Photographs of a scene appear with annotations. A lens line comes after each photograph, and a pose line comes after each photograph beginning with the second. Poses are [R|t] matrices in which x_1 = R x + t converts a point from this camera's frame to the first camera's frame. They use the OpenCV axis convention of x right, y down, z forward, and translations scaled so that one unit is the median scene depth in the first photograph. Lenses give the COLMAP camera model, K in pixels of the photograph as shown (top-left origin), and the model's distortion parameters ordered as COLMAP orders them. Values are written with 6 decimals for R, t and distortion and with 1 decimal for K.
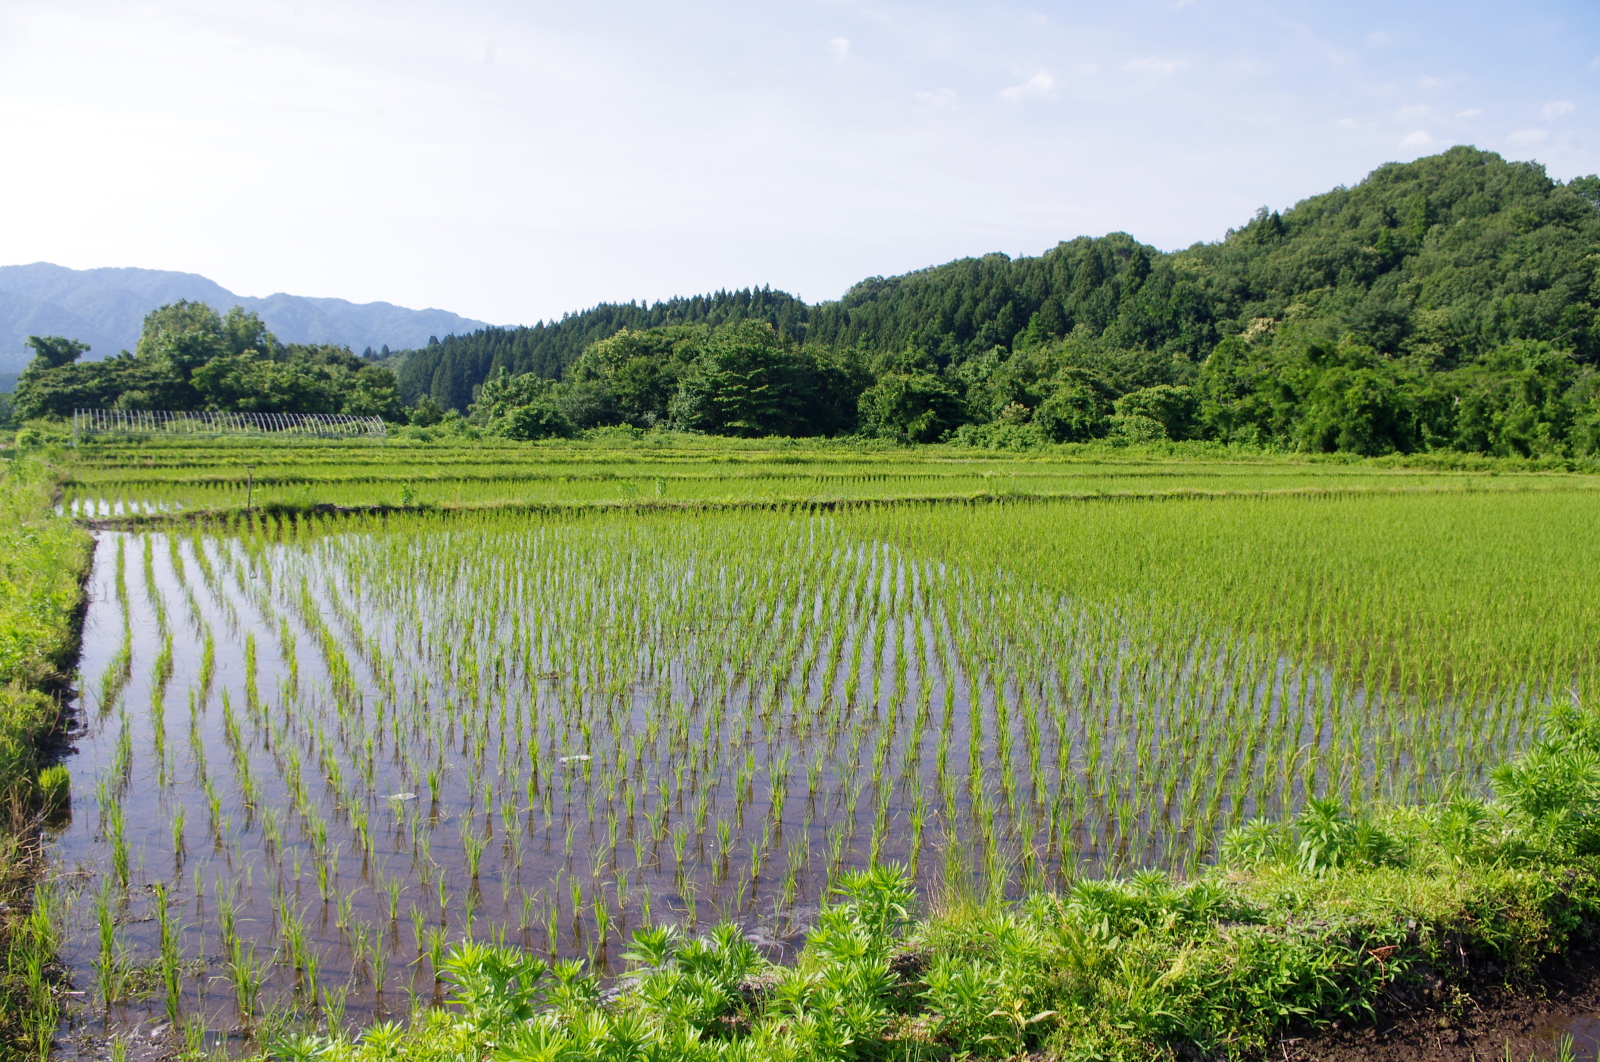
lens RADIAL K [[1251.9, 0, 794.0], [0, 1251.9, 536.3], [0, 0, 1]] dist [-0.099858, 0.051212]
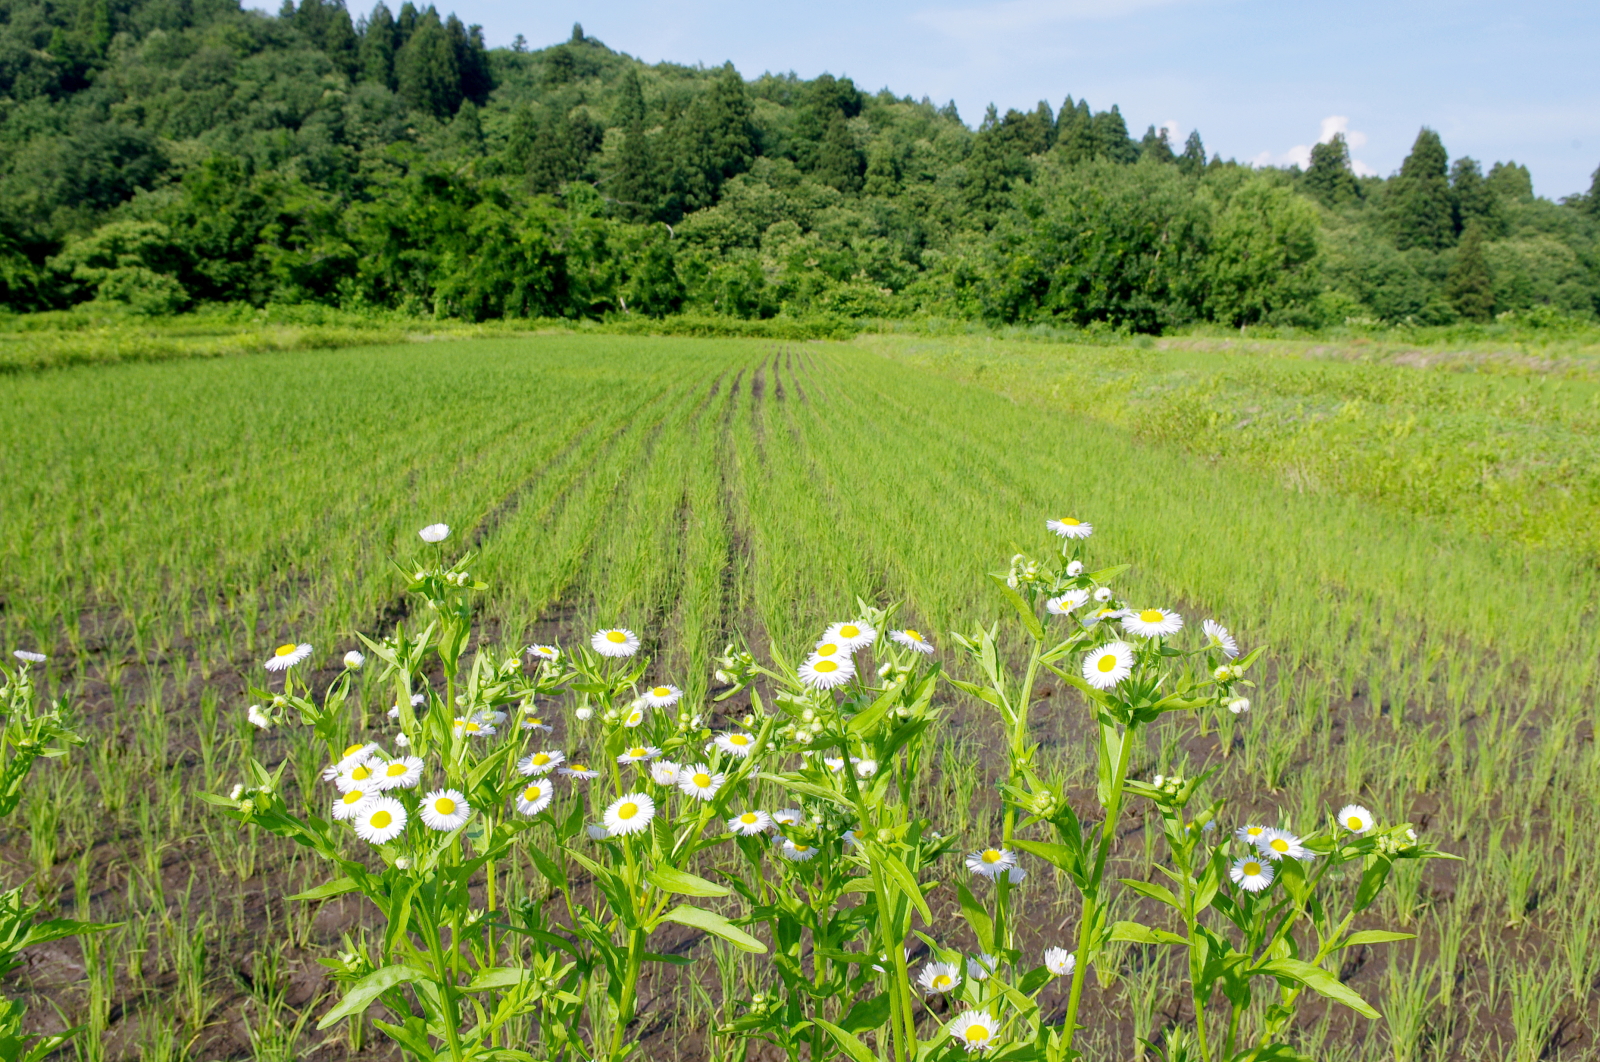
lens RADIAL K [[1468.3, 0, 800.0], [0, 1468.3, 531.0], [0, 0, 1]] dist [-0.093506, 0.077211]
pose [[0.502308, -0.133337, 0.854346, -0.204033], [0.068208, 0.991070, 0.114574, -0.021738], [-0.861994, 0.000722, 0.506918, 0.300648]]
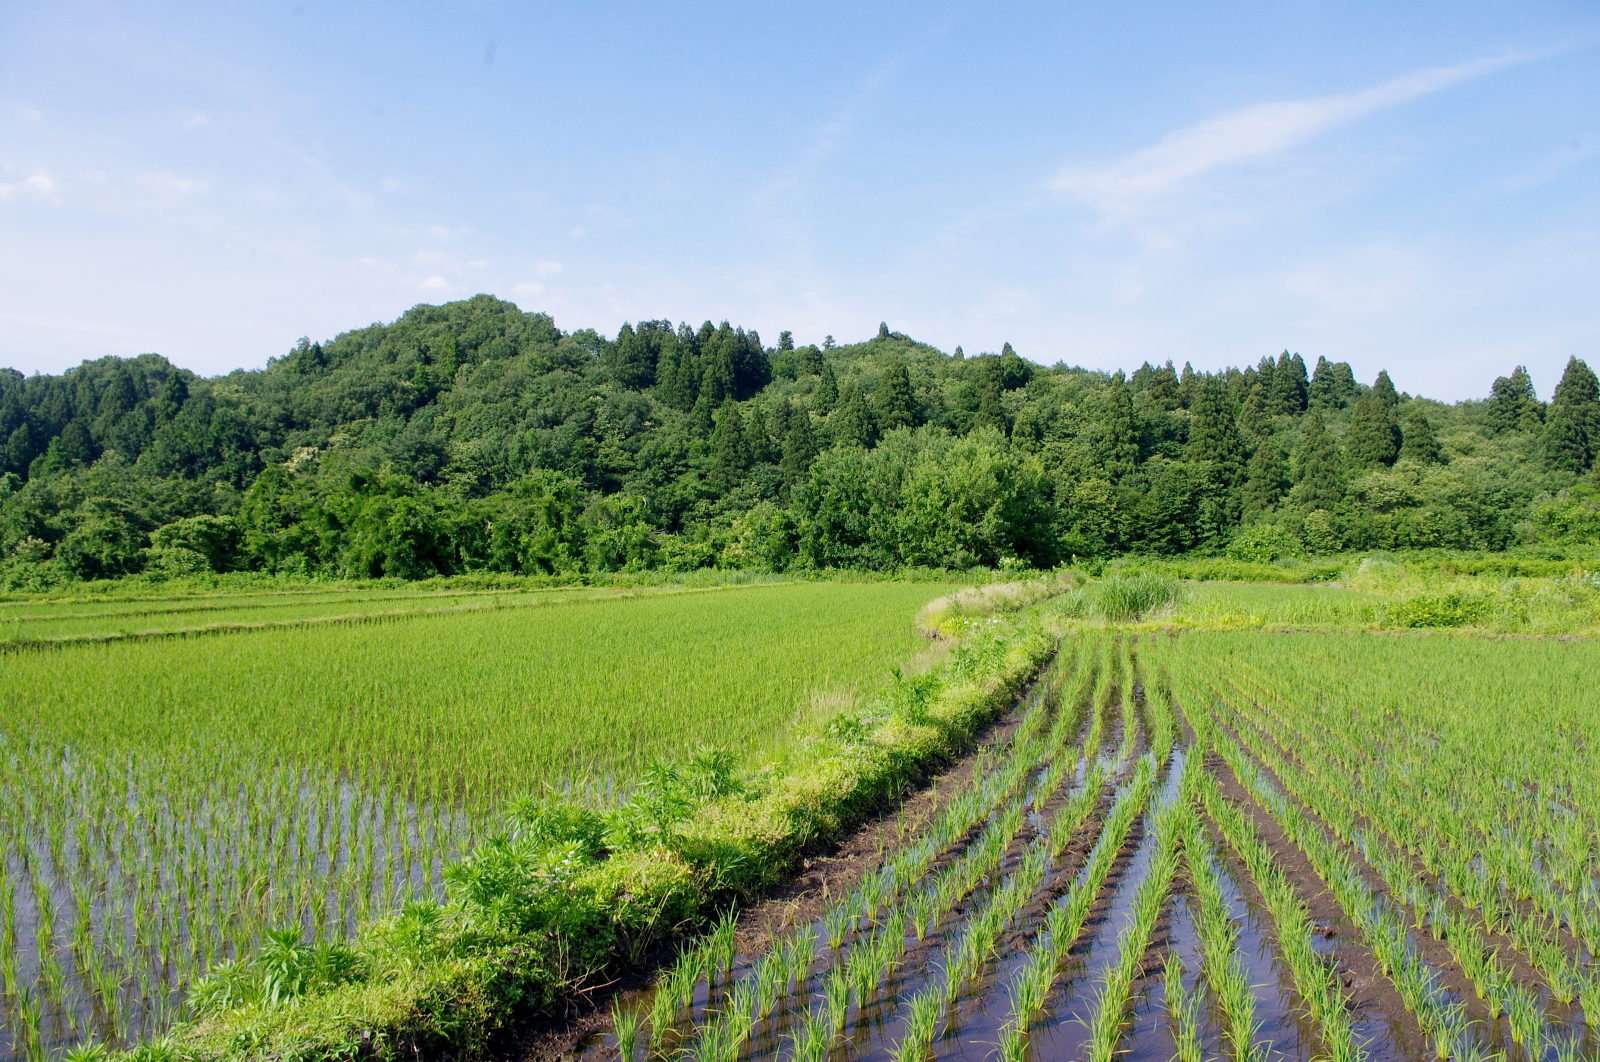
lens RADIAL K [[1256.4, 0, 794.9], [0, 1256.4, 536.2], [0, 0, 1]] dist [-0.101266, 0.054897]
pose [[0.743718, -0.017814, 0.668256, 0.002489], [0.086792, 0.993757, -0.070103, 0.000050], [-0.662835, 0.110136, 0.740621, -0.001762]]
